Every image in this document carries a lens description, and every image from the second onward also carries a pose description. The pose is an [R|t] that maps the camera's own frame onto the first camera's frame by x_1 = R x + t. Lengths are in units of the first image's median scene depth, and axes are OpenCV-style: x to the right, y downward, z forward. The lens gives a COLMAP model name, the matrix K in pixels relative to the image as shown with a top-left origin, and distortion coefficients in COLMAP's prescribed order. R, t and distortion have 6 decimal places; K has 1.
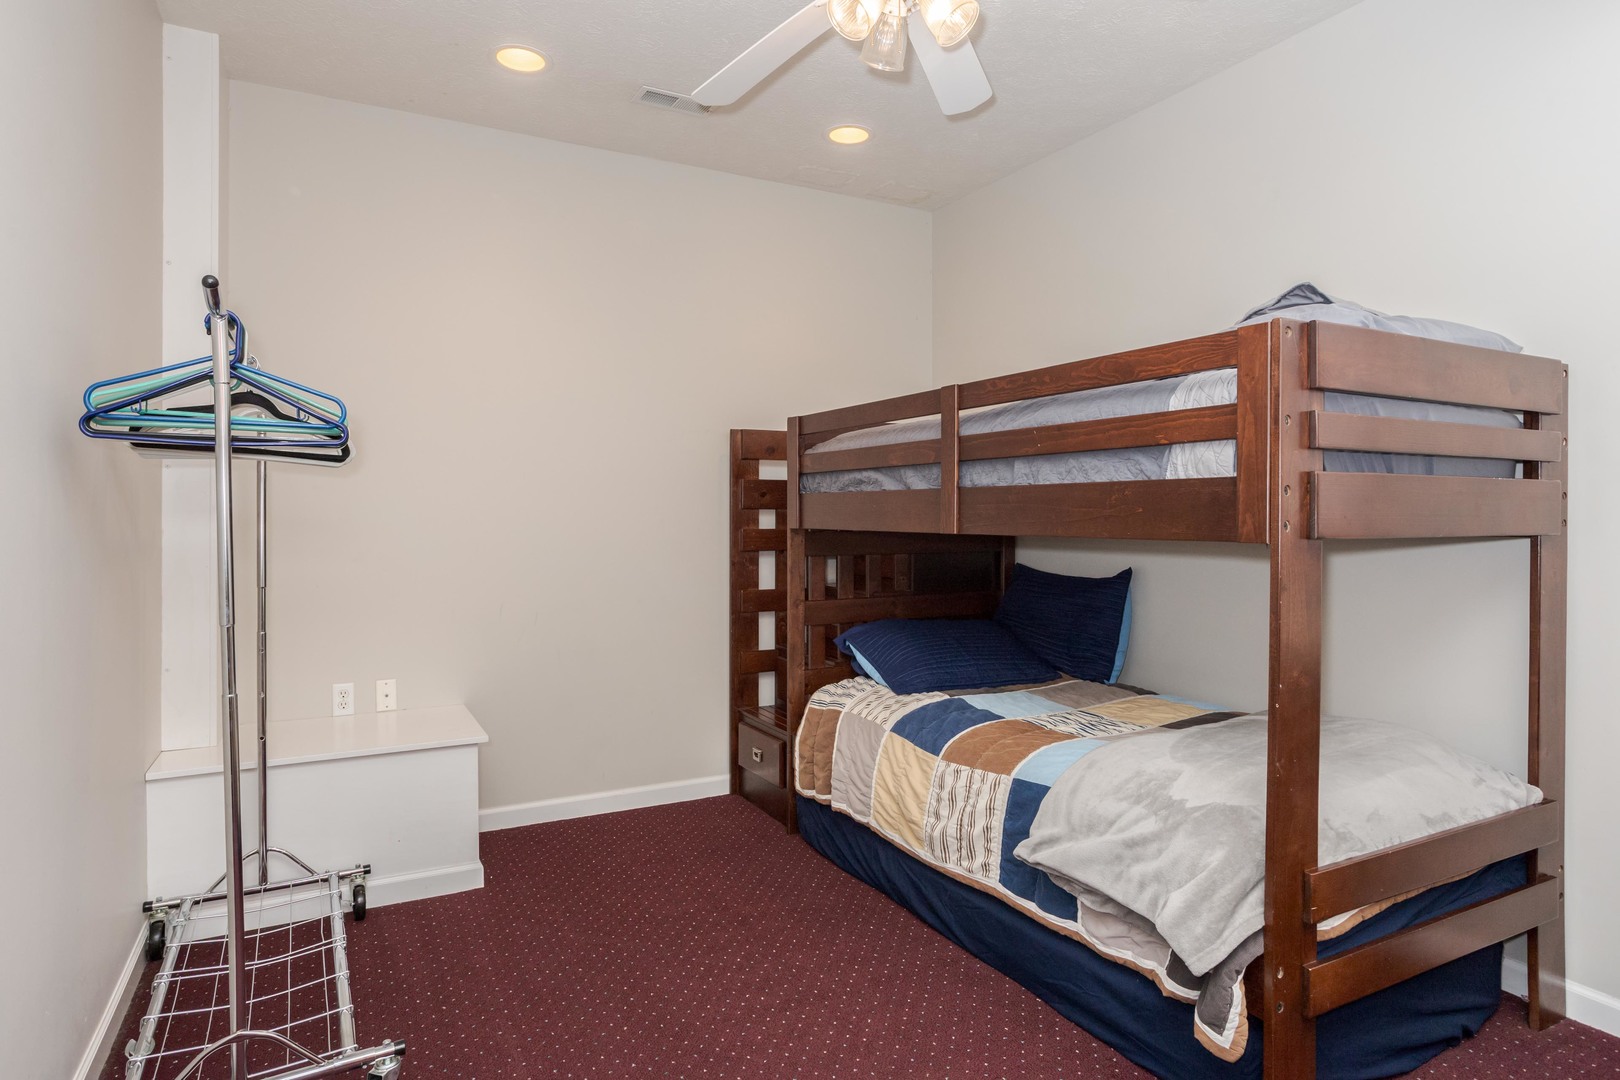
lens RADIAL K [[885.0, 0, 814.8], [0, 885.0, 543.8], [0, 0, 1]] dist [0.007152, 0.002886]
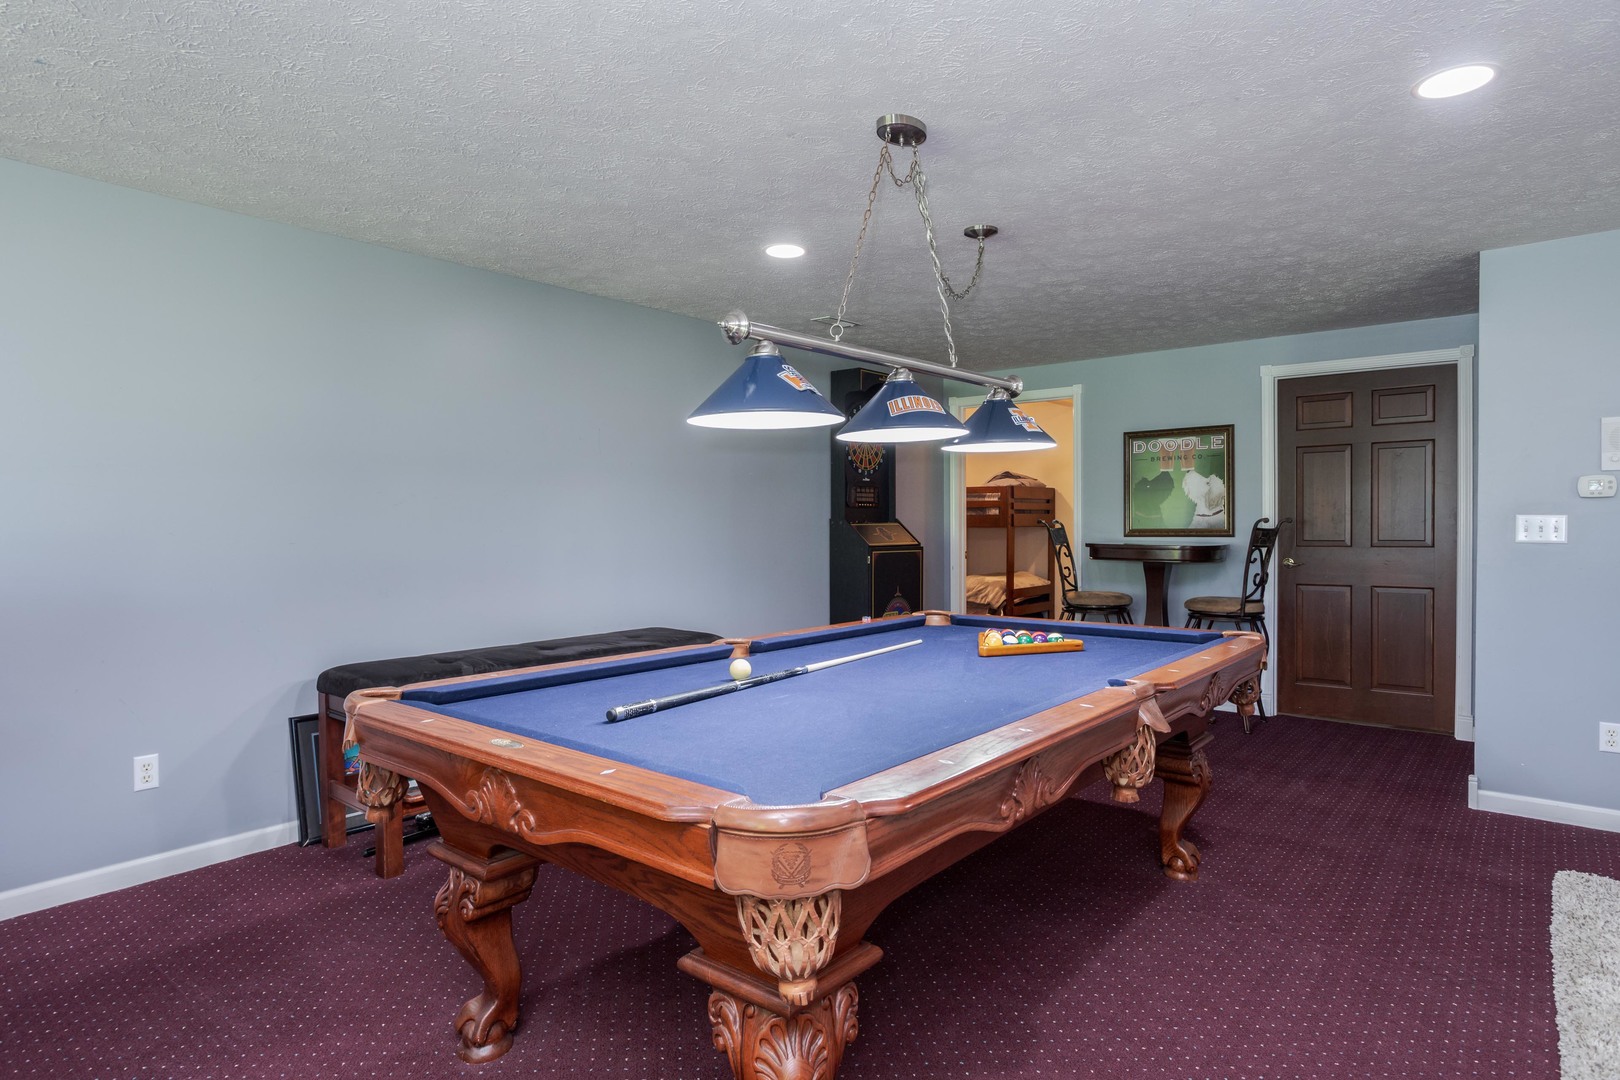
lens RADIAL K [[885.0, 0, 803.0], [0, 885.0, 526.0], [0, 0, 1]] dist [0.007152, 0.002886]
pose [[0.928944, 0.000190, 0.370221, -2.336853], [-0.002232, 0.999985, 0.005087, -0.034846], [-0.370214, -0.005552, 0.928930, -3.141337]]
